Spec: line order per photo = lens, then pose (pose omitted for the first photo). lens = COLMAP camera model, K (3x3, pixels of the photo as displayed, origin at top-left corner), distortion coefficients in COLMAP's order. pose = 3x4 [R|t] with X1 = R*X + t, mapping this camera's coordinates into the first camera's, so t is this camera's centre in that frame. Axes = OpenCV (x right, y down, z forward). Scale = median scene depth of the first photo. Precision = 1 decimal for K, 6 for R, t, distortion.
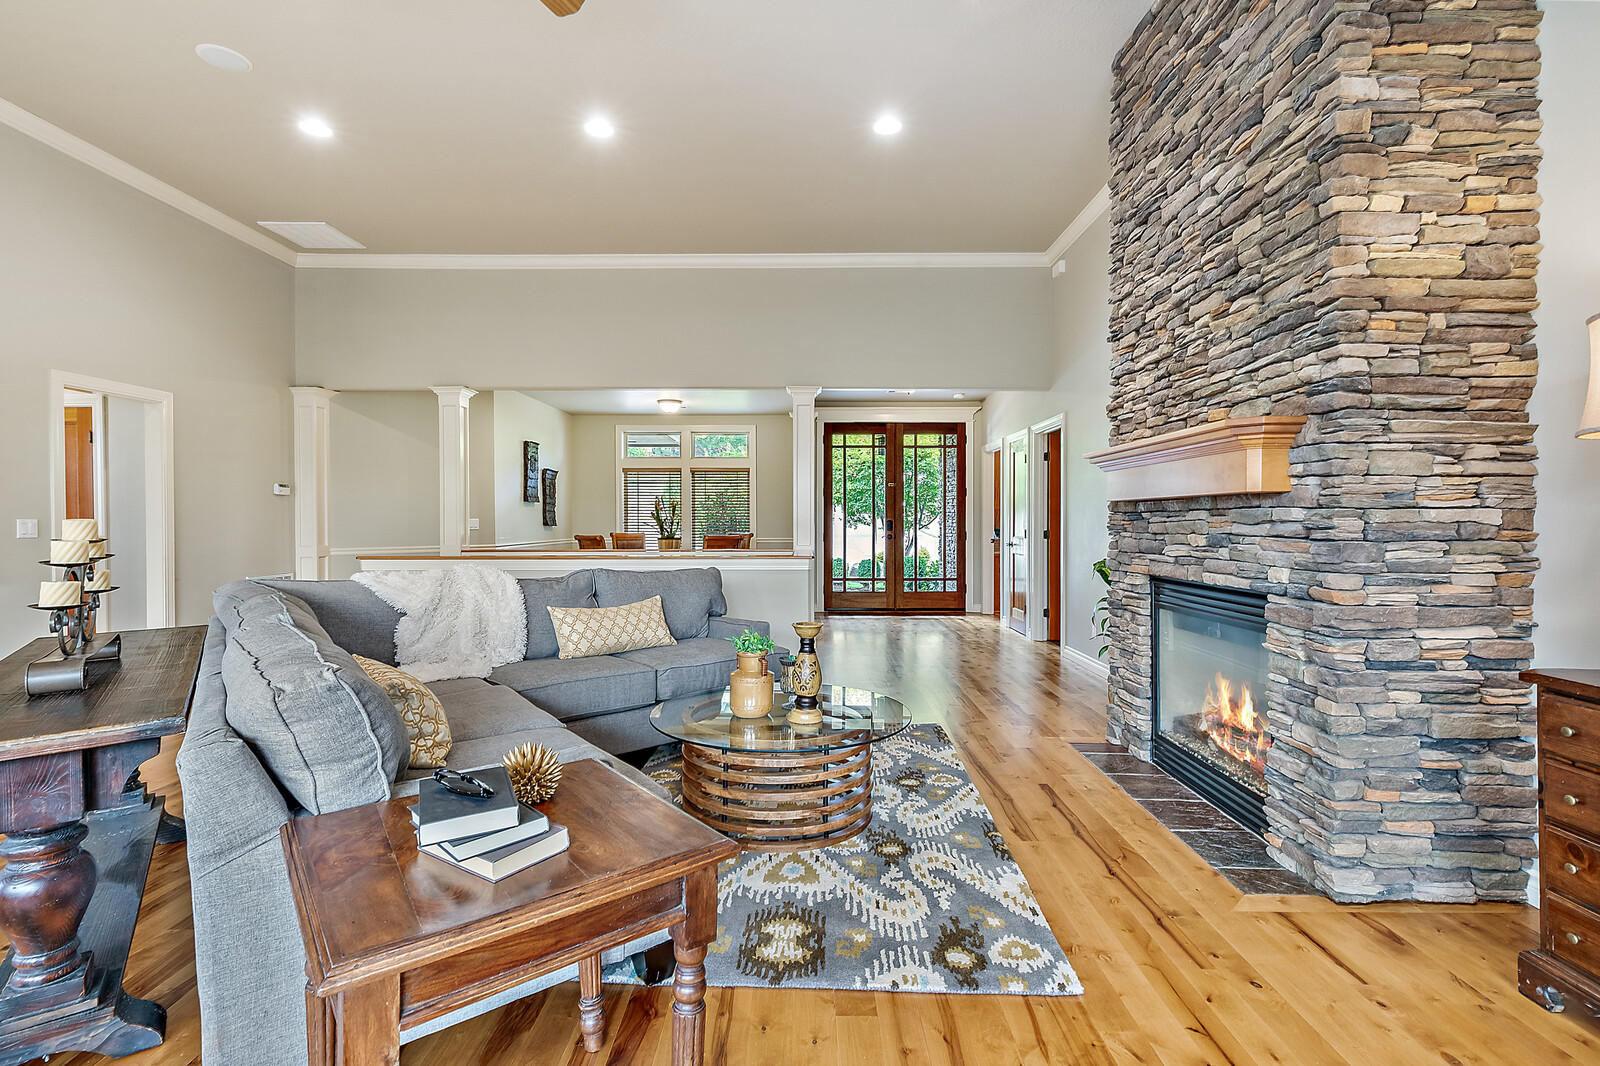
lens RADIAL K [[742.4, 0, 803.7], [0, 742.4, 524.5], [0, 0, 1]] dist [0.019915, 0.000245]
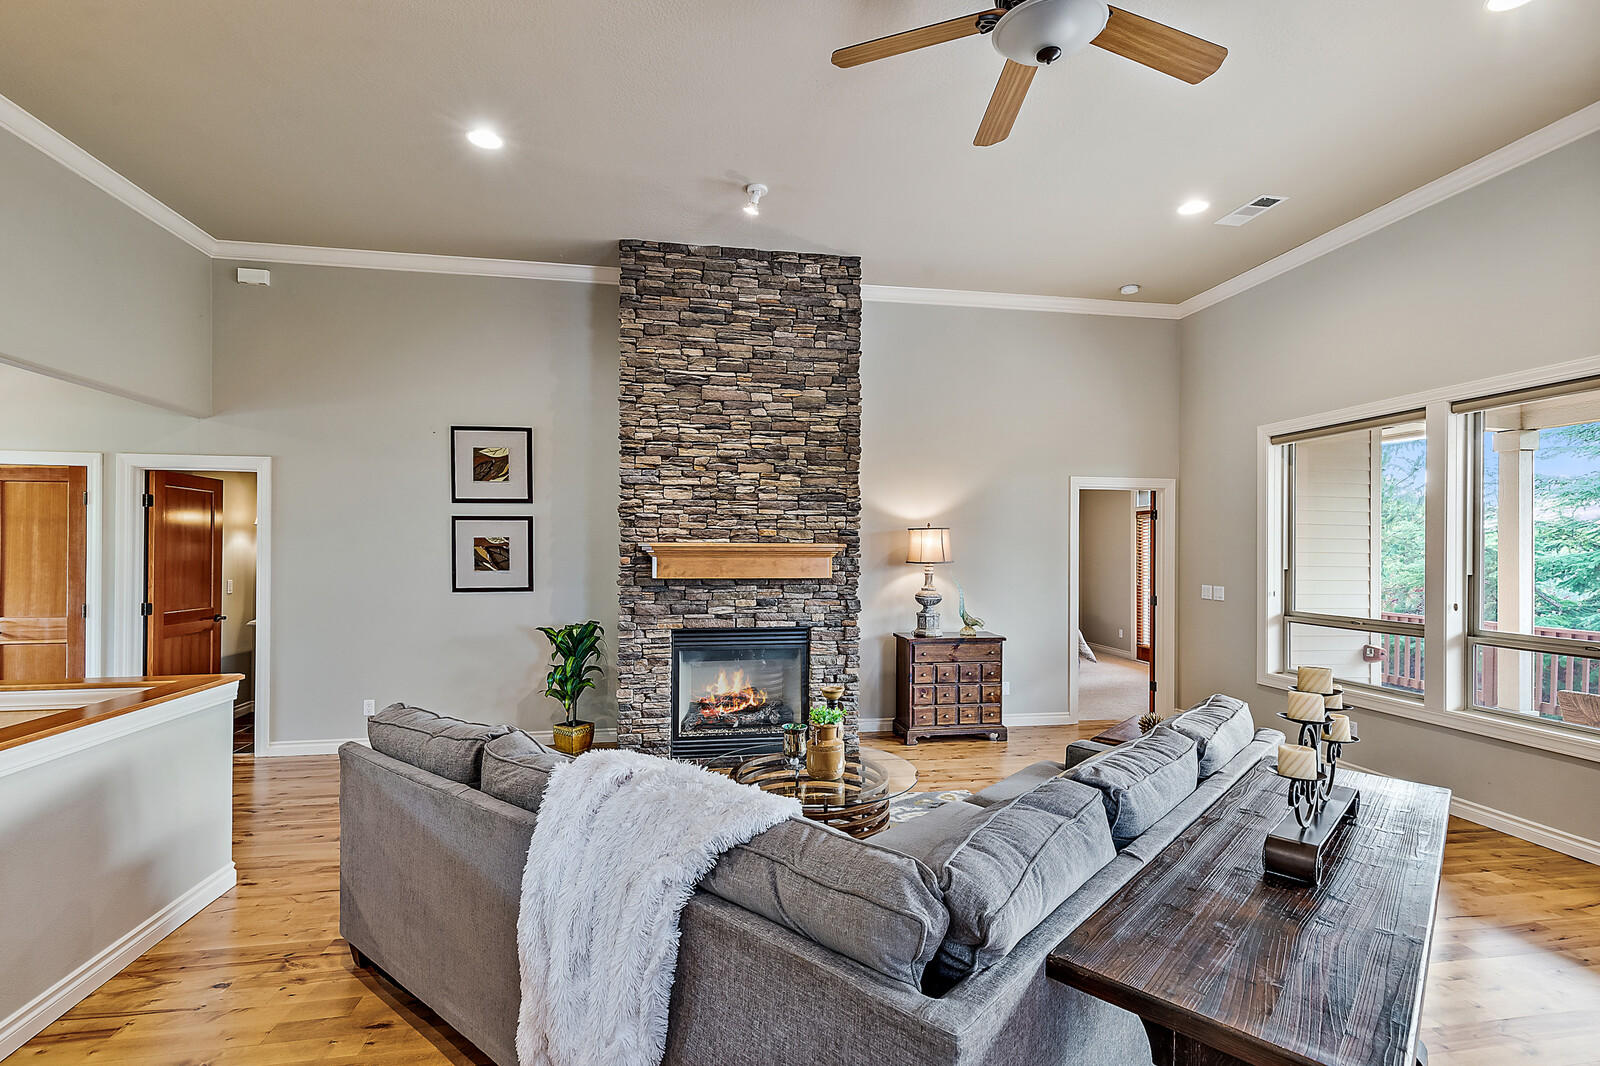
lens RADIAL K [[742.4, 0, 804.9], [0, 742.4, 545.8], [0, 0, 1]] dist [0.019915, 0.000245]
pose [[-0.172783, 0.003115, 0.984955, -1.270689], [0.000949, 0.999995, -0.002996, -0.114134], [-0.984959, 0.000417, -0.172785, 1.273119]]
